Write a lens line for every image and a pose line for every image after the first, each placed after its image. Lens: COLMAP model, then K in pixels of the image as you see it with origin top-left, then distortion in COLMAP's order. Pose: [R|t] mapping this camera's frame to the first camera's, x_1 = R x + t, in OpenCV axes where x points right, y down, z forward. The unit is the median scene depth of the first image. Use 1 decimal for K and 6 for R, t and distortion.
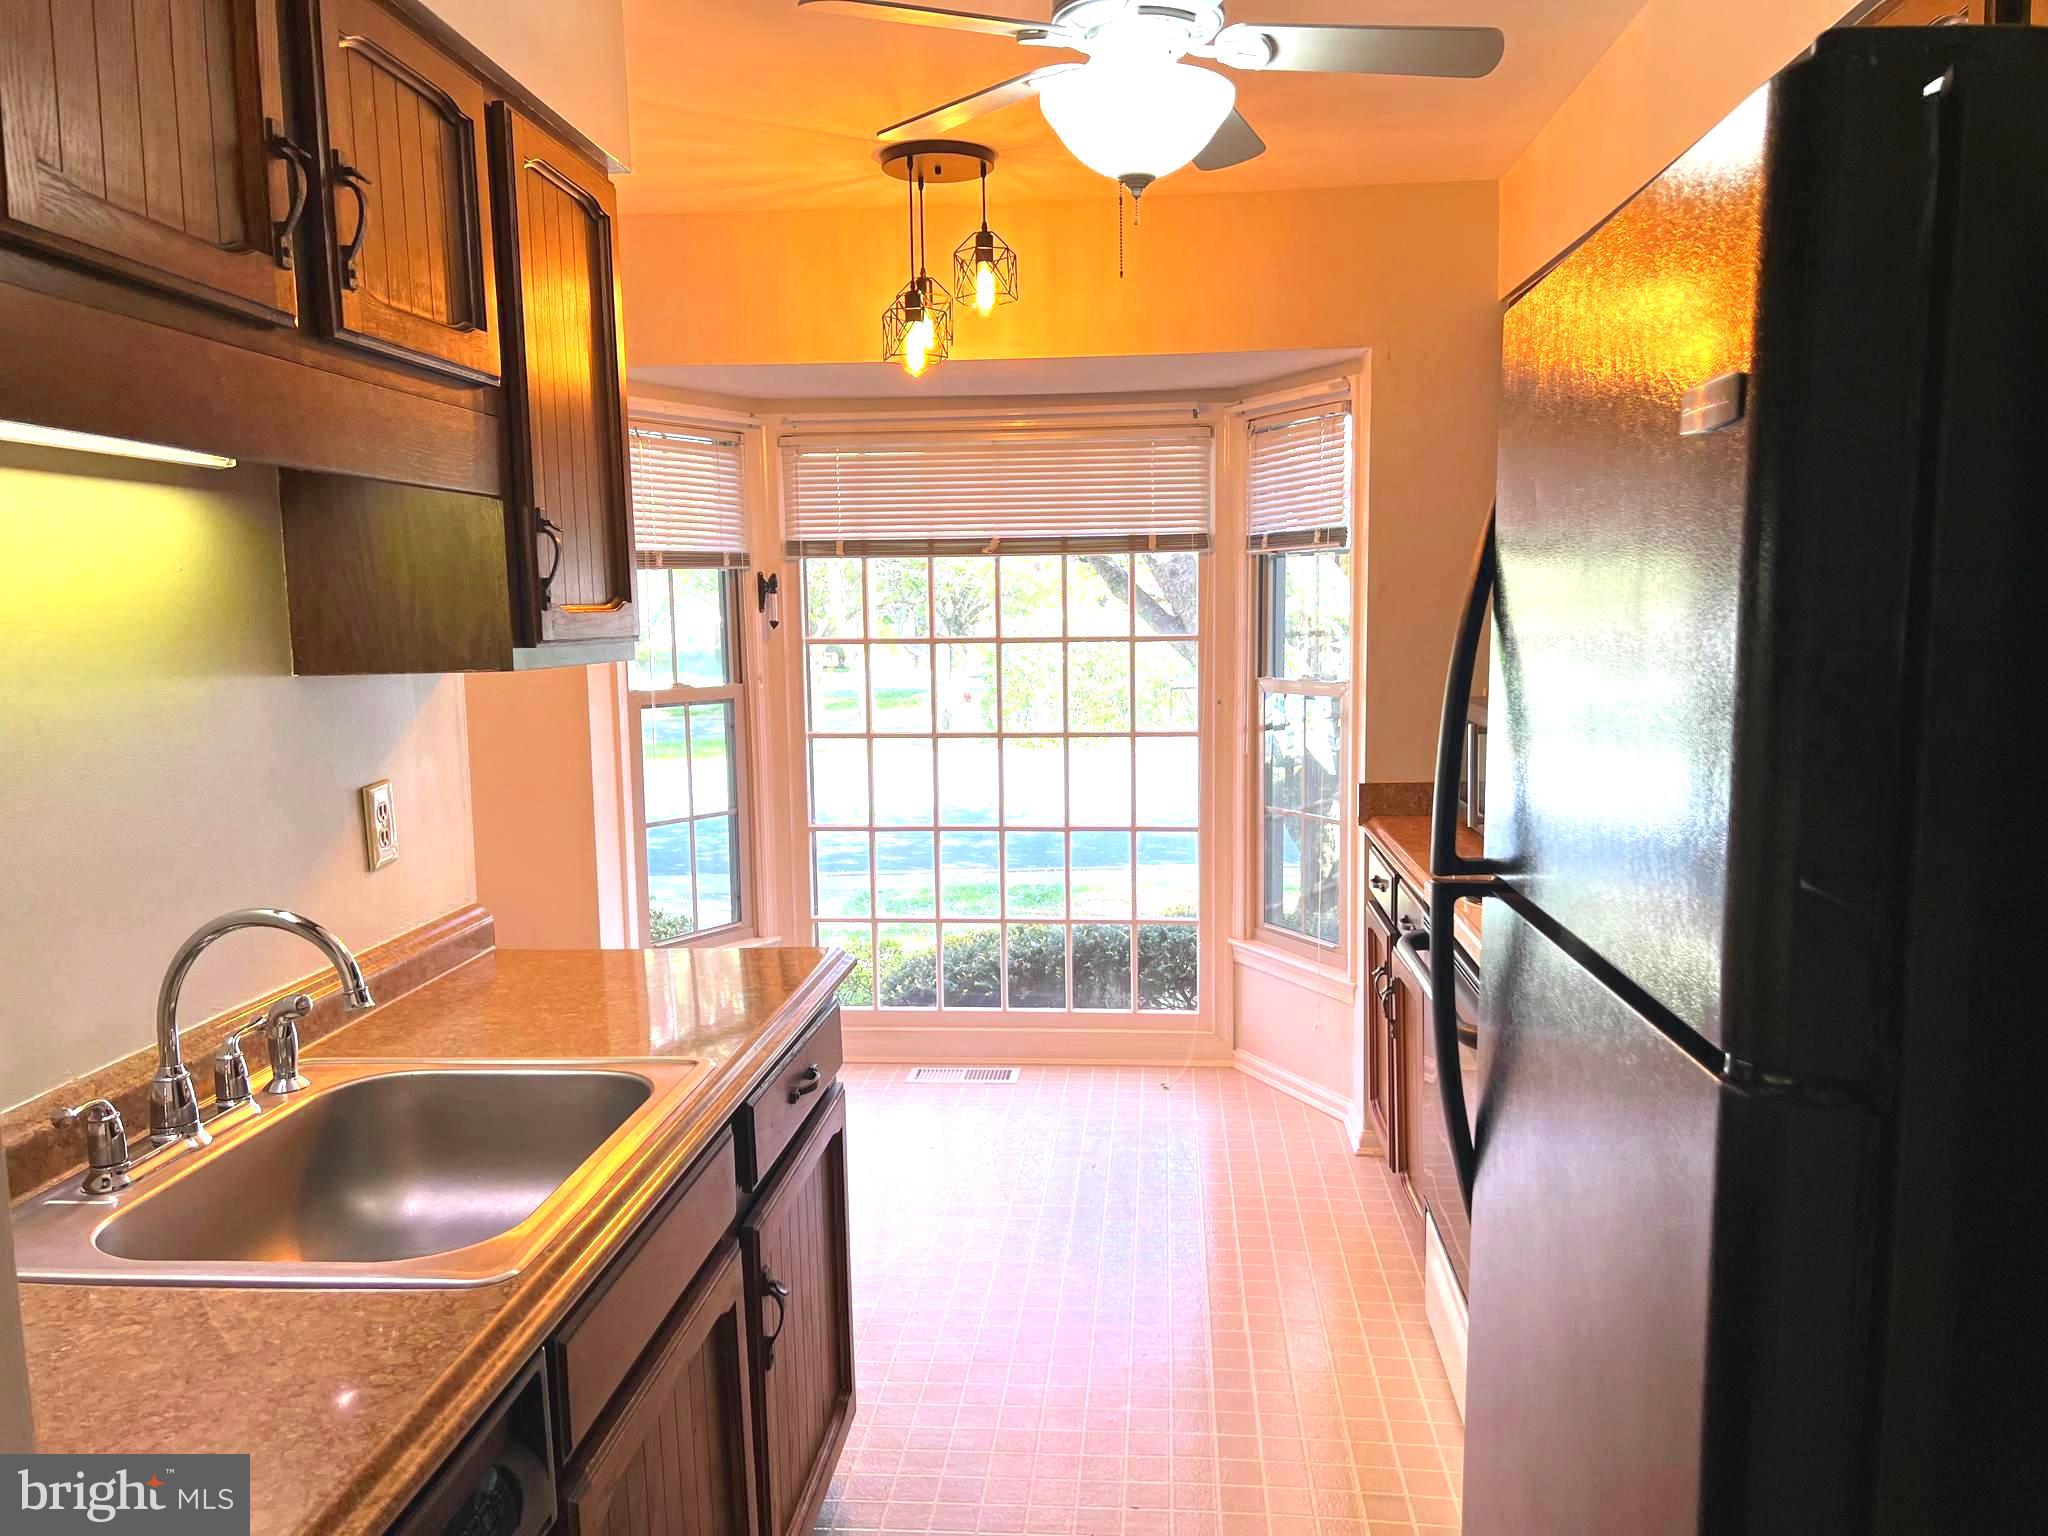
lens RADIAL K [[1529.2, 0, 1023.6], [0, 1529.2, 764.1], [0, 0, 1]] dist [0.043697, -0.058481]
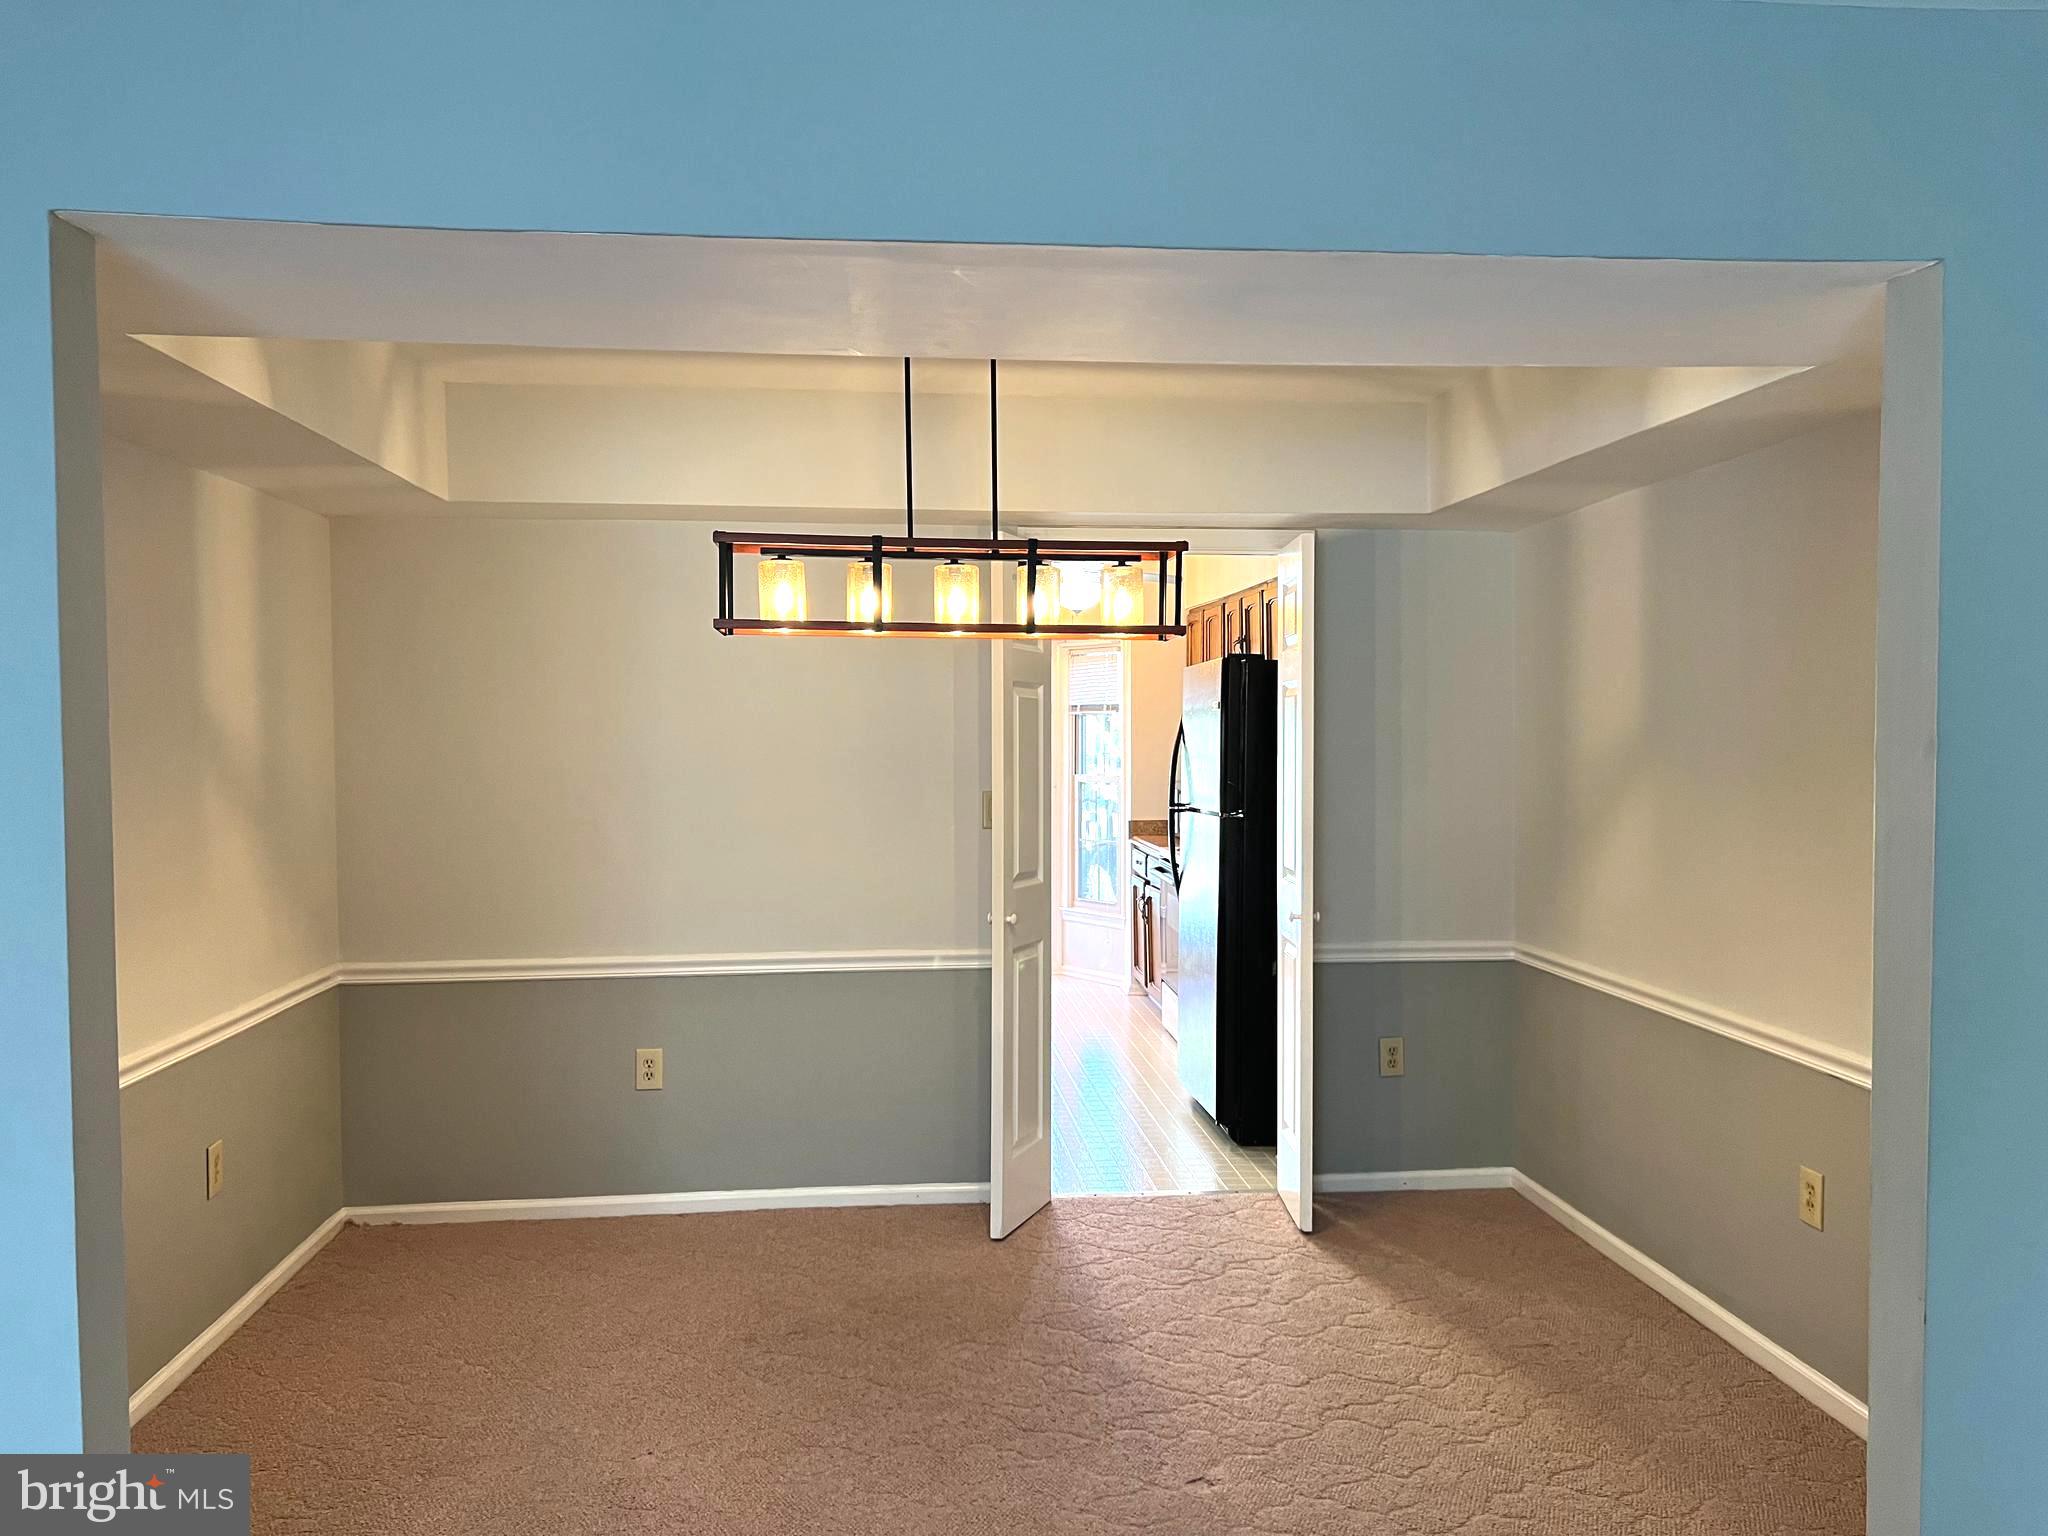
lens RADIAL K [[1529.2, 0, 1023.4], [0, 1529.2, 770.3], [0, 0, 1]] dist [0.043697, -0.058481]
pose [[0.982794, 0.013586, 0.184204, -0.338015], [0.002235, 0.996344, -0.085408, 0.129459], [-0.184691, 0.084350, 0.979170, -1.140475]]
